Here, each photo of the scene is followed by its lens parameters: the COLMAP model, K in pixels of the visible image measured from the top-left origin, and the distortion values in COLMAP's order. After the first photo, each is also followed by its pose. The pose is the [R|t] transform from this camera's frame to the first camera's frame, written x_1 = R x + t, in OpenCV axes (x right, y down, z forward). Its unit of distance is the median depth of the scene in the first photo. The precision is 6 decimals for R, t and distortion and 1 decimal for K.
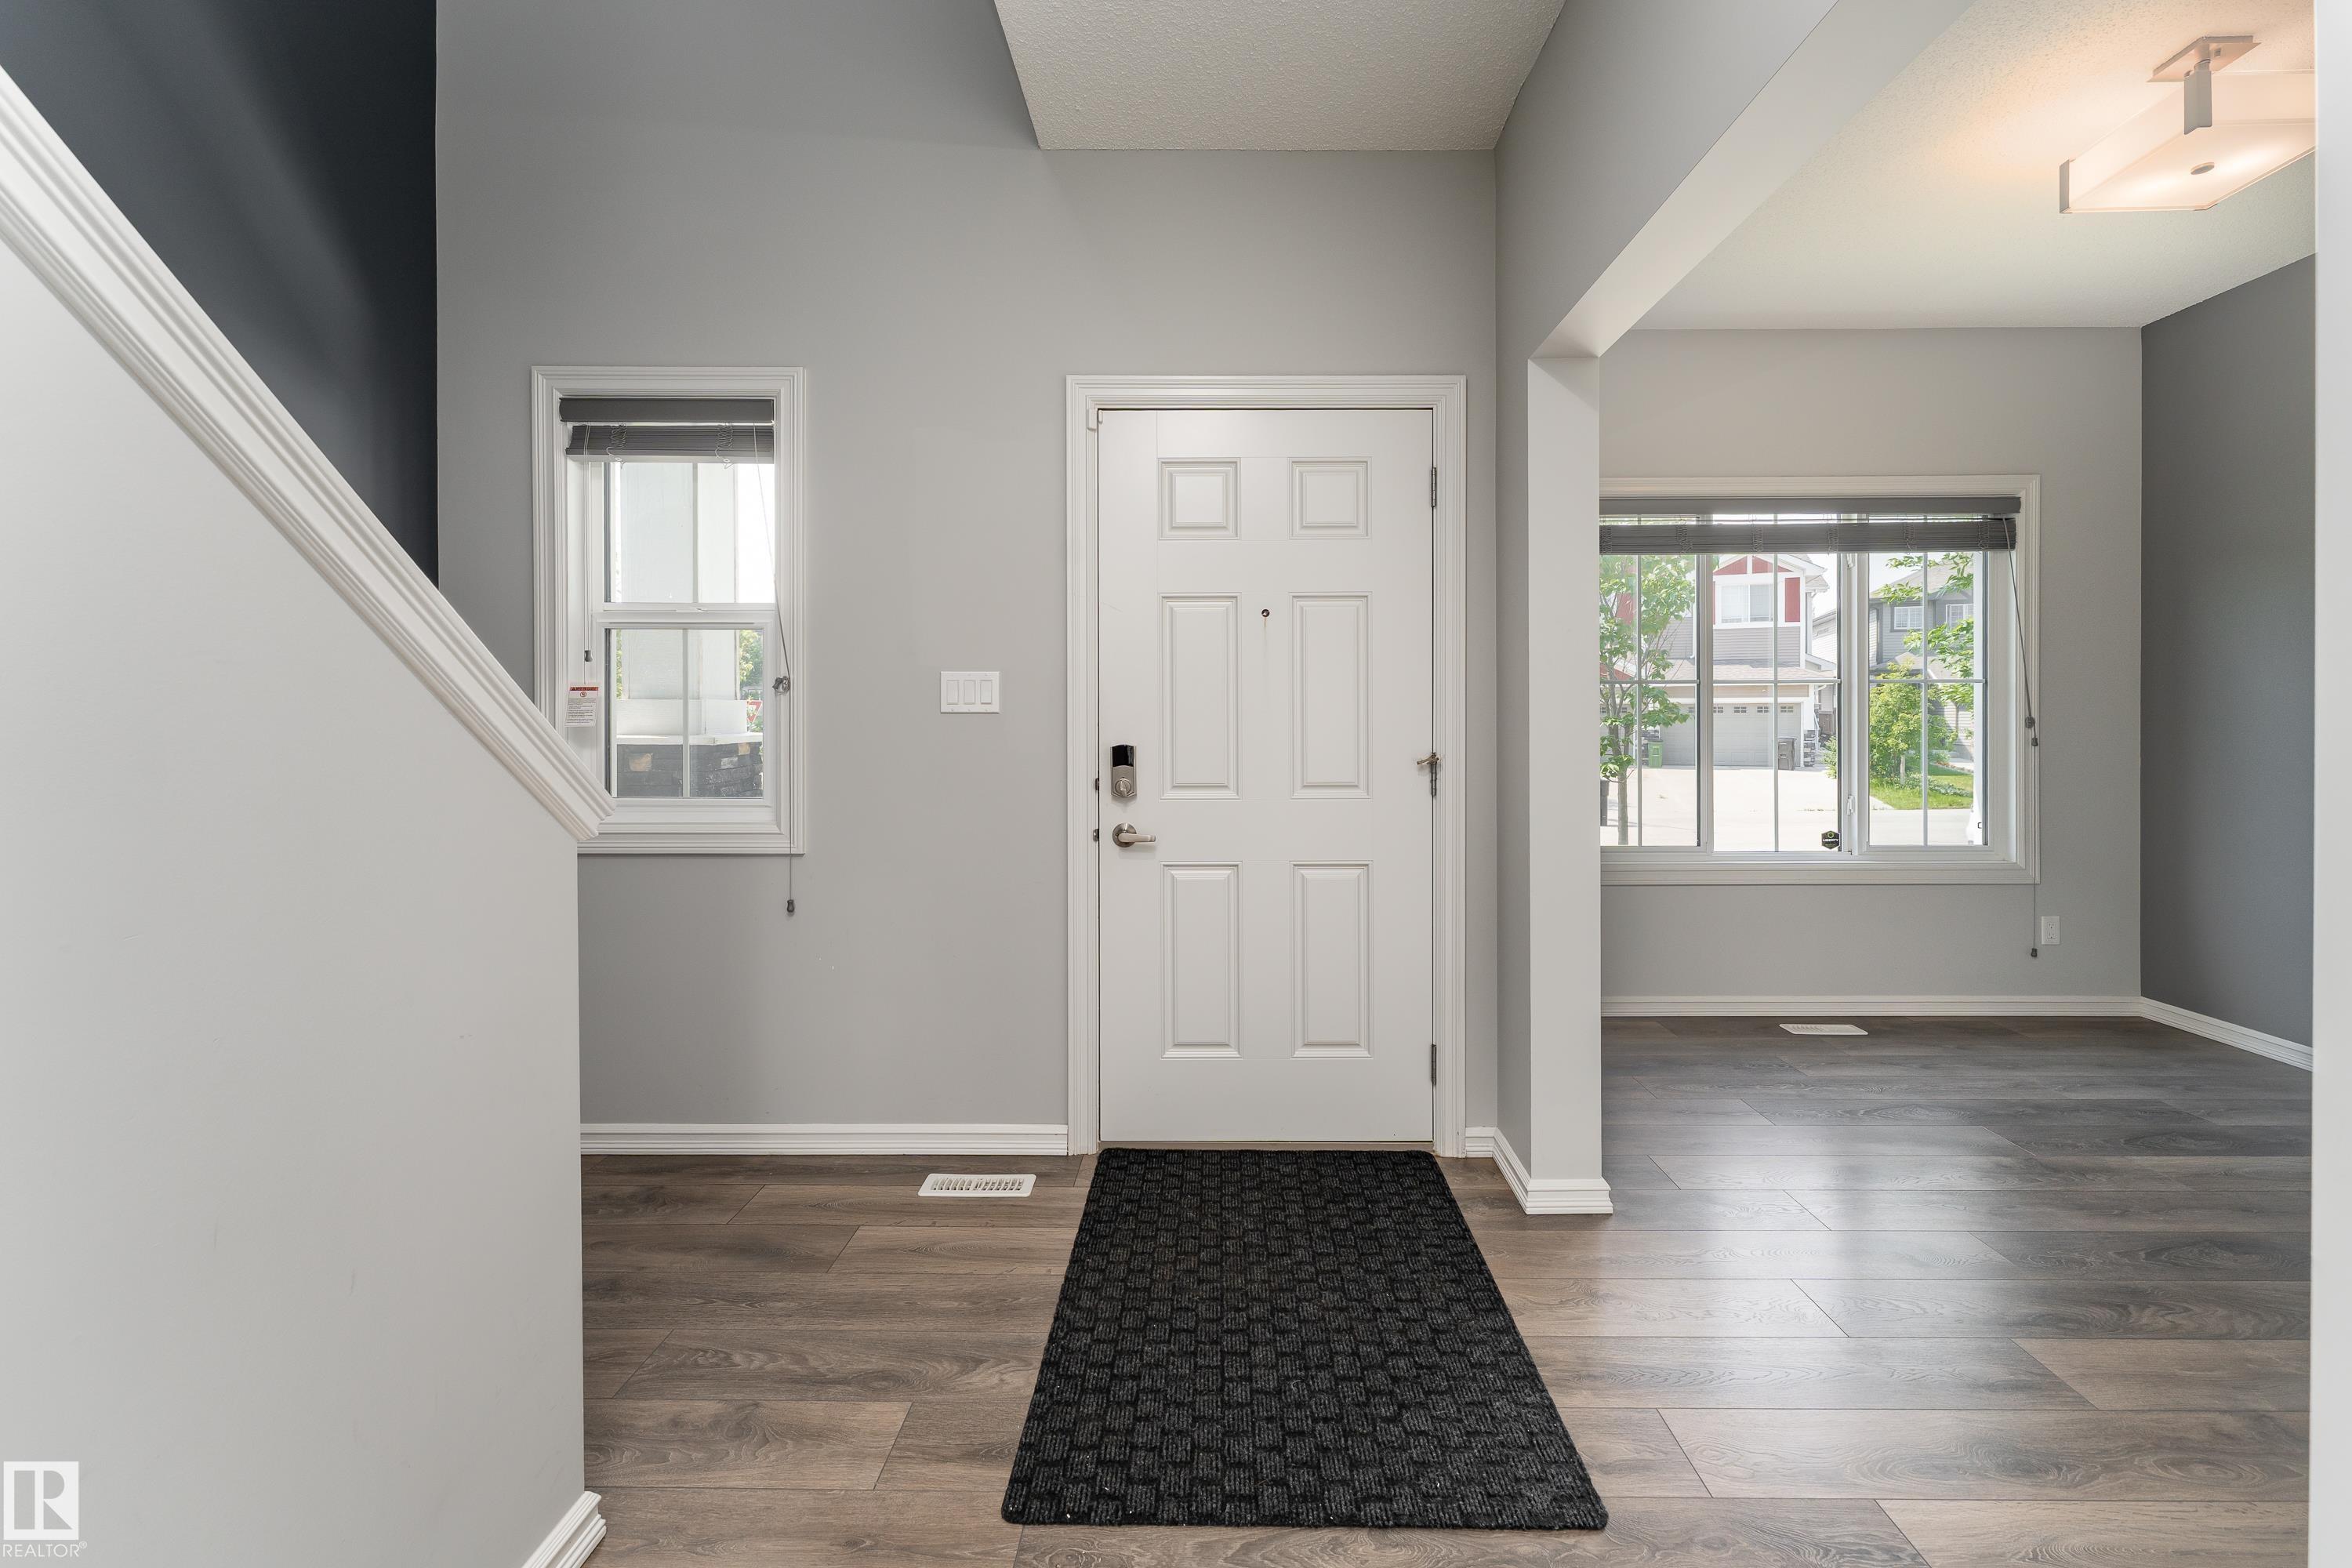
lens RADIAL K [[947.0, 0, 1189.4], [0, 947.0, 718.9], [0, 0, 1]] dist [0.005153, -0.001642]
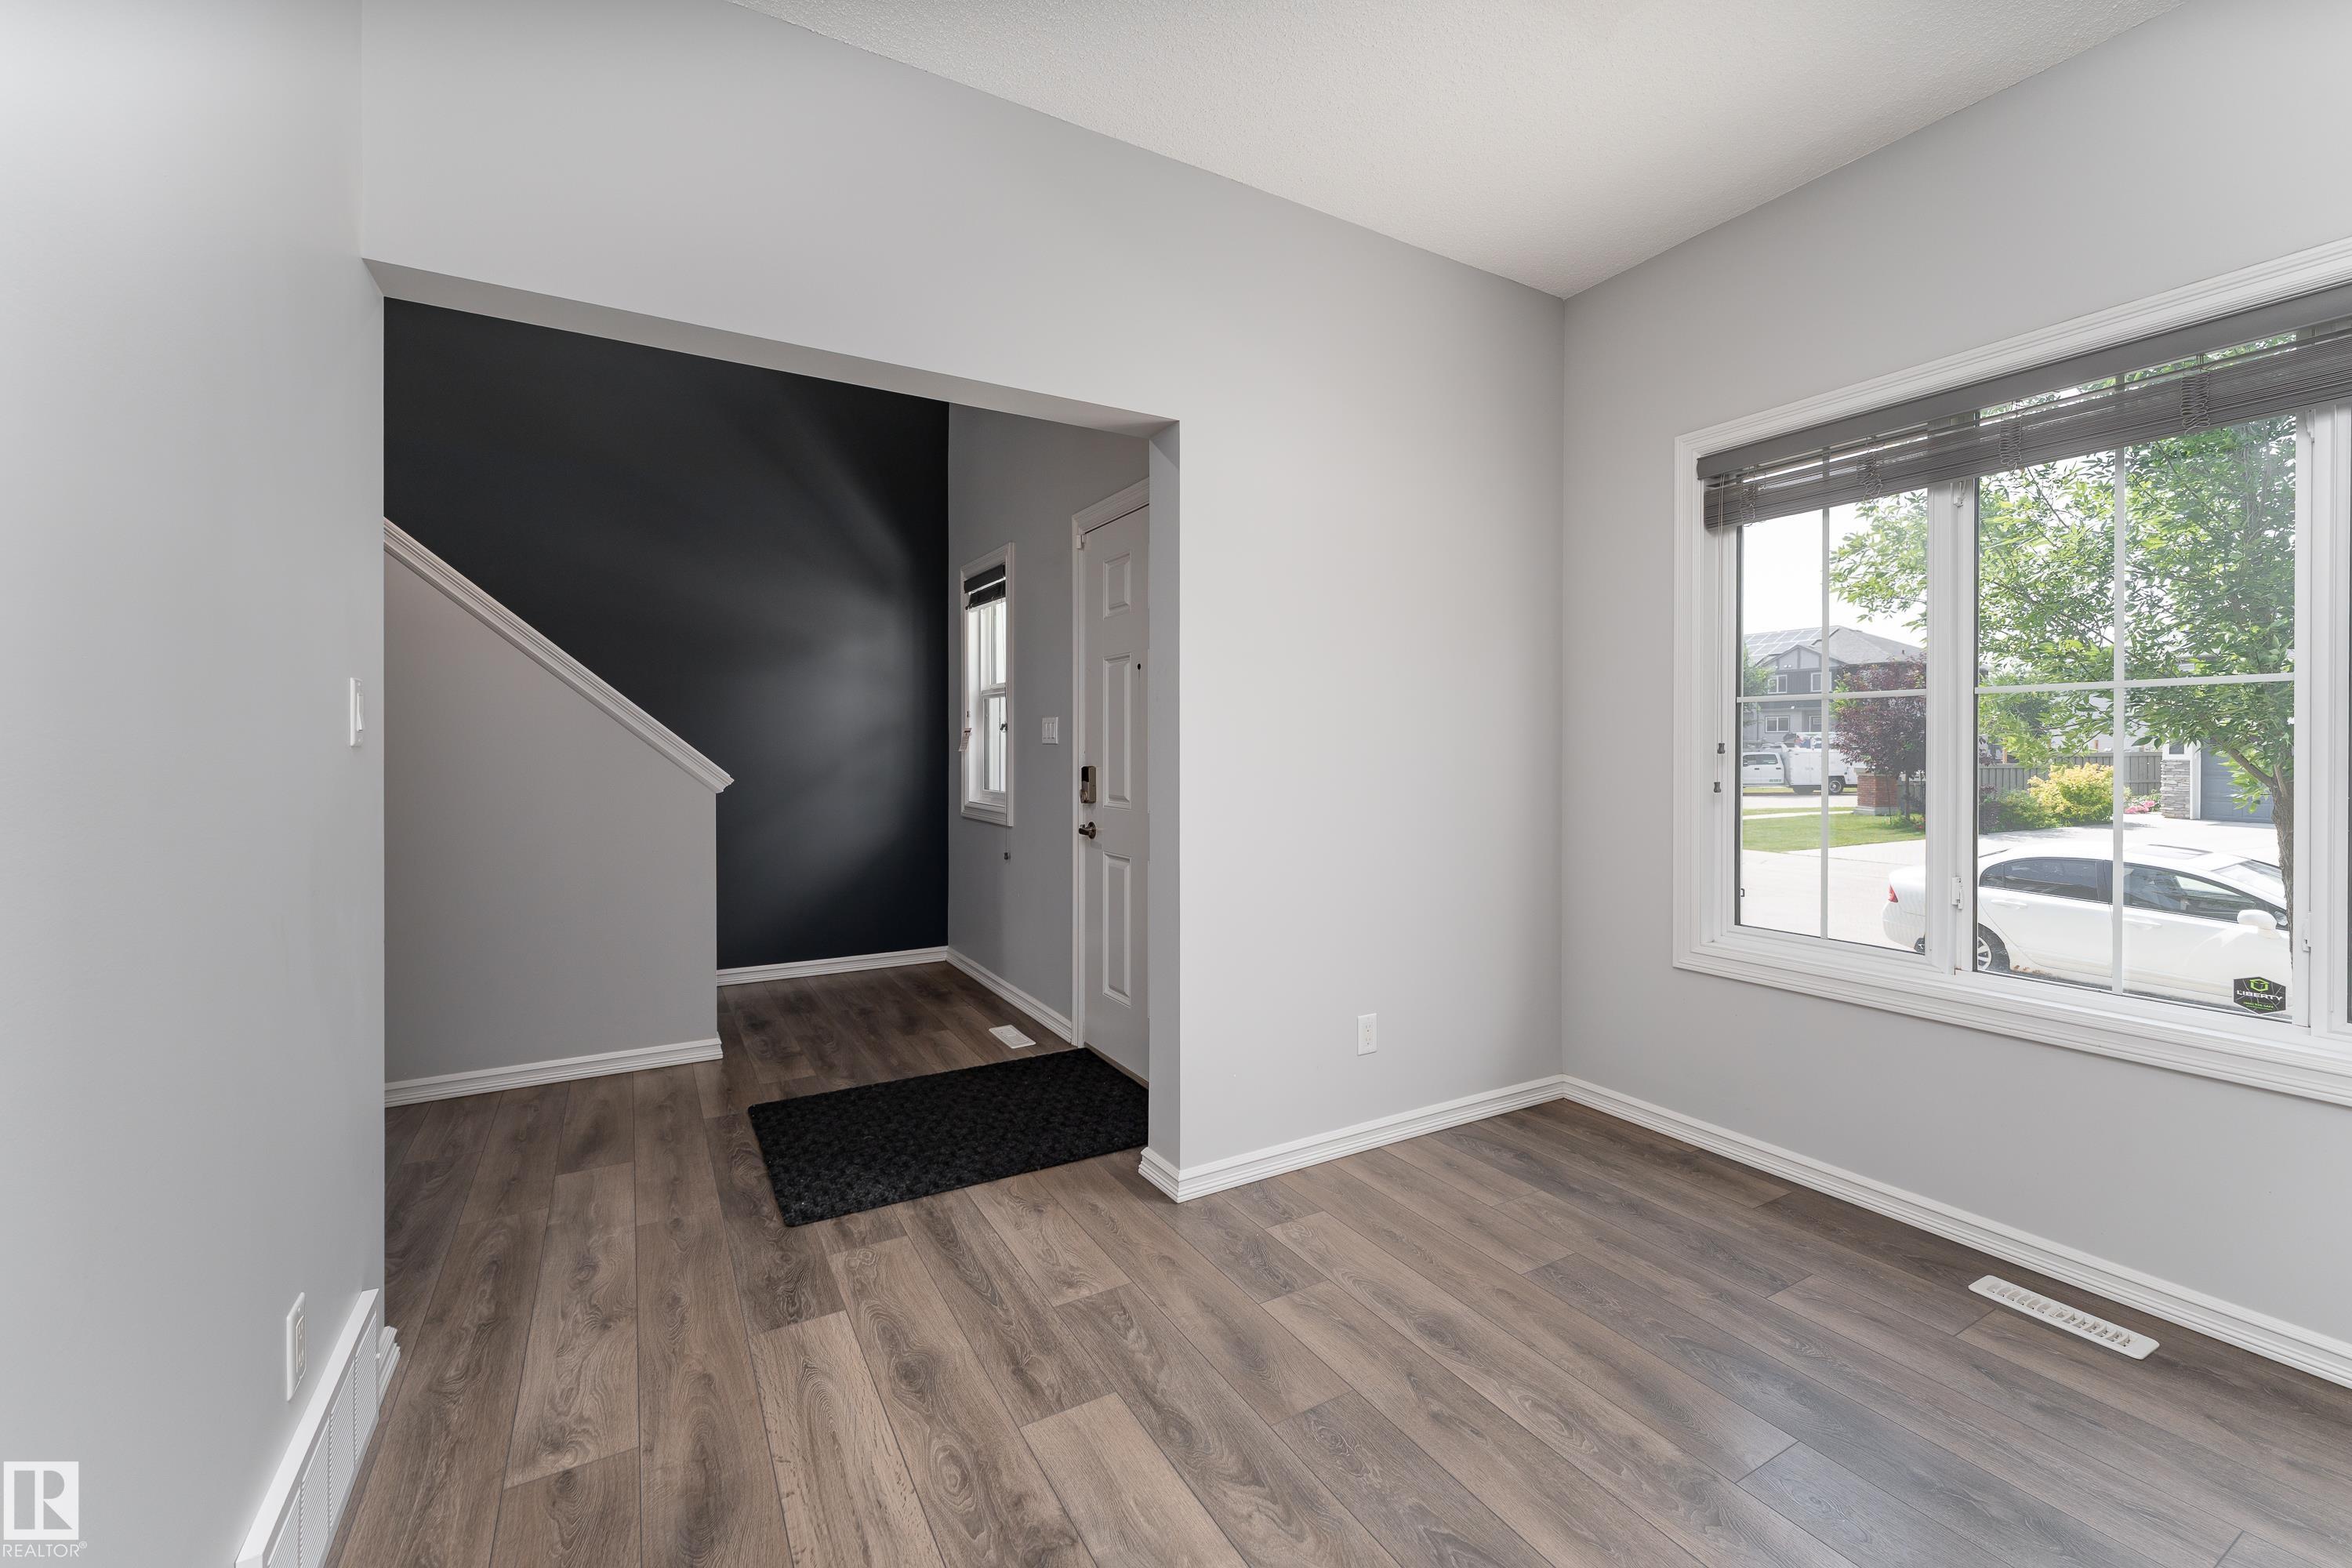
lens RADIAL K [[947.0, 0, 1225.5], [0, 947.0, 752.7], [0, 0, 1]] dist [0.005153, -0.001642]
pose [[0.540402, 0.010621, -0.841340, 1.351950], [-0.008547, 0.999938, 0.007134, -0.006317], [0.841363, 0.003336, 0.540460, 0.440040]]
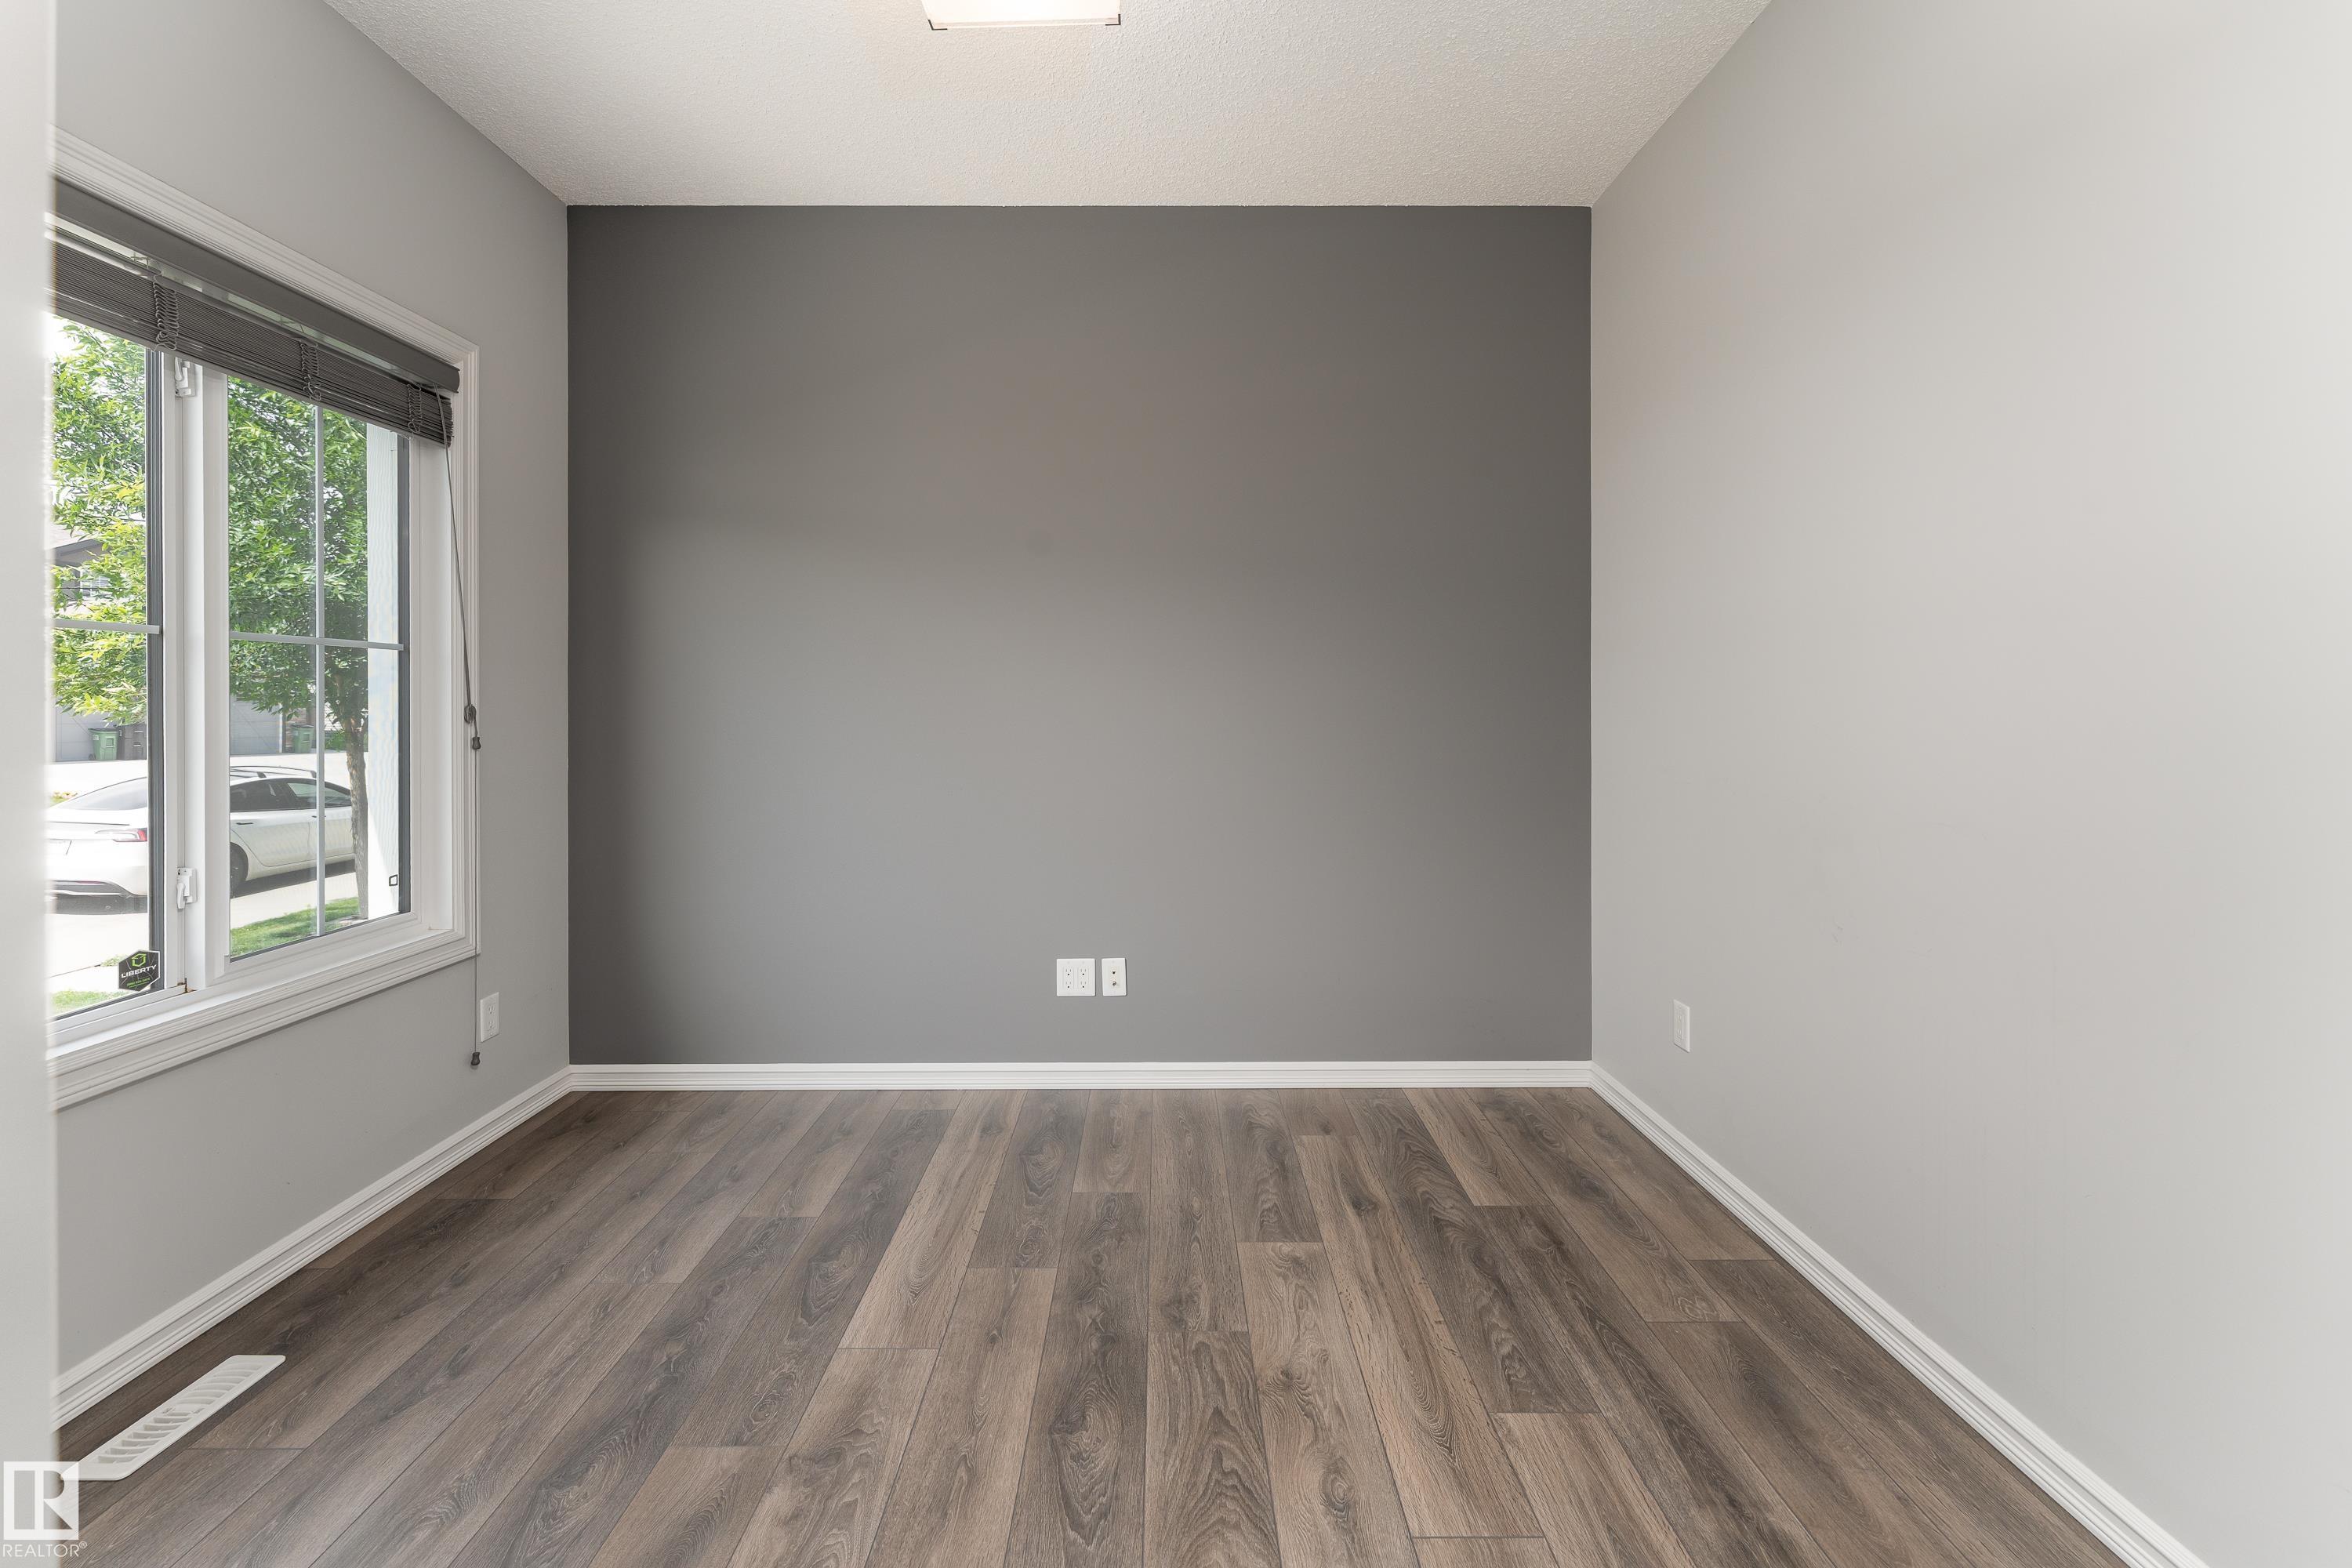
lens RADIAL K [[947.0, 0, 1186.1], [0, 947.0, 718.7], [0, 0, 1]] dist [0.005153, -0.001642]
pose [[-0.029093, -0.007728, 0.999547, 0.351480], [0.005228, 0.999955, 0.007884, 0.007563], [-0.999563, 0.005455, -0.029051, 0.883948]]
